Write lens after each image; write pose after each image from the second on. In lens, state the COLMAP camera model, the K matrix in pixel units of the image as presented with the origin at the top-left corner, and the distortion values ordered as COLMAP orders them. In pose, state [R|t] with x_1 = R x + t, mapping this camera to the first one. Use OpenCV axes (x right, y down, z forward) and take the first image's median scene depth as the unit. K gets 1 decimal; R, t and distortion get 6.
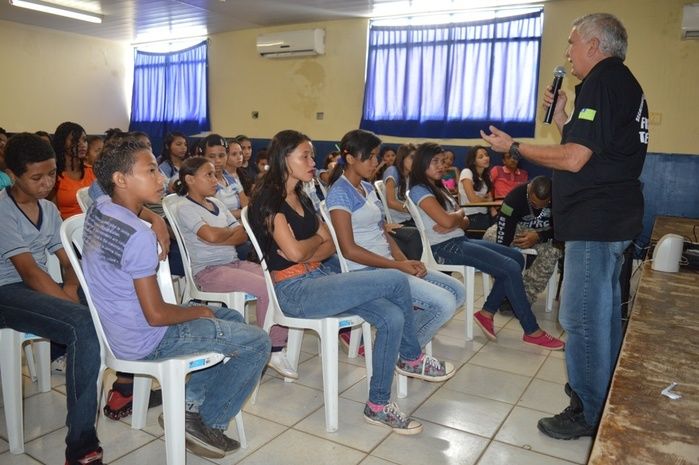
lens RADIAL K [[563.6, 0, 361.5], [0, 563.6, 231.5], [0, 0, 1]] dist [-0.062046, 0.012187]
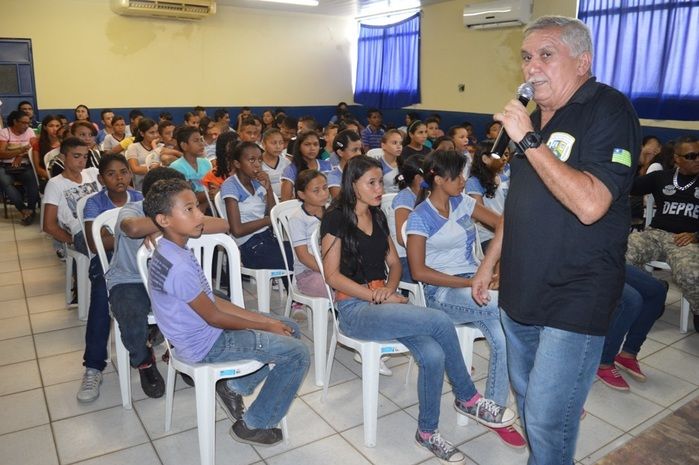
lens RADIAL K [[563.6, 0, 361.5], [0, 563.6, 231.5], [0, 0, 1]] dist [-0.062046, 0.012187]
pose [[0.905109, 0.088996, -0.415762, 0.093707], [-0.054955, 0.994133, 0.093165, -0.040574], [0.421614, -0.061476, 0.904689, 0.016495]]
